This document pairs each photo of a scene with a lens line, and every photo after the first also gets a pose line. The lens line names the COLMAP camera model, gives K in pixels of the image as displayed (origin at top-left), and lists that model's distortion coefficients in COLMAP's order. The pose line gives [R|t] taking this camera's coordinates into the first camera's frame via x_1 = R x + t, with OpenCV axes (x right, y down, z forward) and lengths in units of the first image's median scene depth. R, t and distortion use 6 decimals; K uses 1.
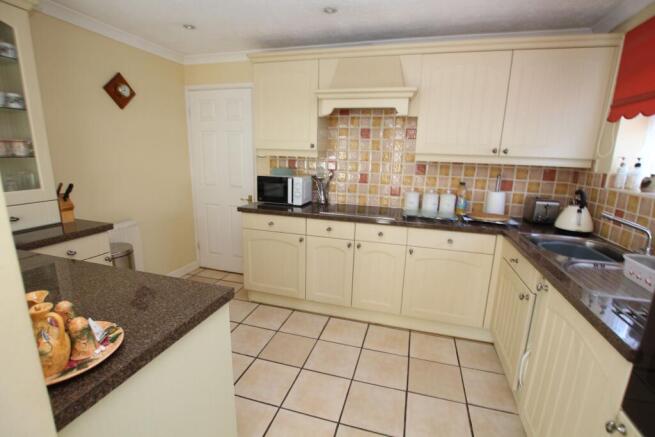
lens RADIAL K [[309.6, 0, 329.3], [0, 309.6, 221.5], [0, 0, 1]] dist [-0.002027, -0.000336]
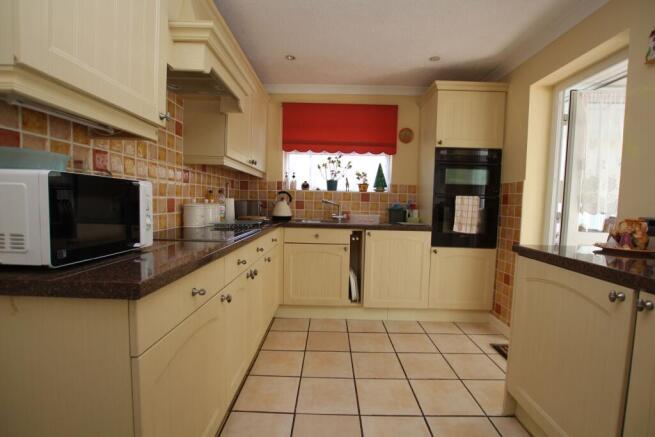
lens RADIAL K [[309.6, 0, 329.3], [0, 309.6, 221.5], [0, 0, 1]] dist [-0.002027, -0.000336]
pose [[-0.272516, -0.097276, 0.957221, -0.751041], [0.186015, 0.970779, 0.151611, -0.136493], [-0.943999, 0.219374, -0.246458, 1.127610]]
